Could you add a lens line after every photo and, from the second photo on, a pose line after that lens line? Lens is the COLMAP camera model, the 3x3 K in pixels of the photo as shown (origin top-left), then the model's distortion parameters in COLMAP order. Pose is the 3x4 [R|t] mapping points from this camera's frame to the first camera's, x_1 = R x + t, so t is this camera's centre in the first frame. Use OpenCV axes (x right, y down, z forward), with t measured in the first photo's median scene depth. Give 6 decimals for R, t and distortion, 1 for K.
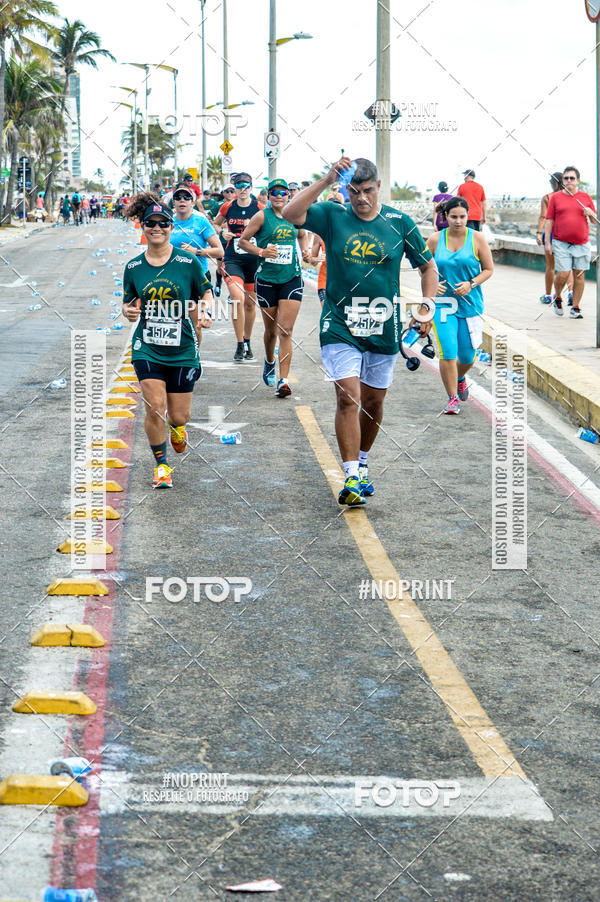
lens RADIAL K [[2409.6, 0, 300.0], [0, 2409.6, 451.0], [0, 0, 1]] dist [-0.245081, -0.178902]
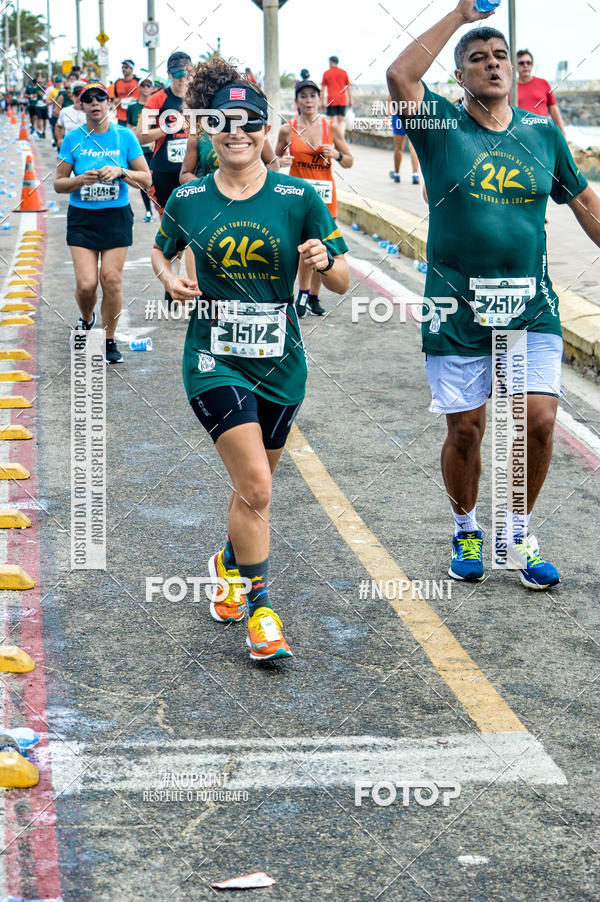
lens RADIAL K [[2409.6, 0, 300.0], [0, 2409.6, 451.0], [0, 0, 1]] dist [-0.245081, -0.178902]
pose [[0.998217, -0.028965, 0.052196, -0.032971], [0.026549, 0.998570, 0.046400, -0.011252], [-0.053466, -0.044932, 0.997558, 0.118107]]
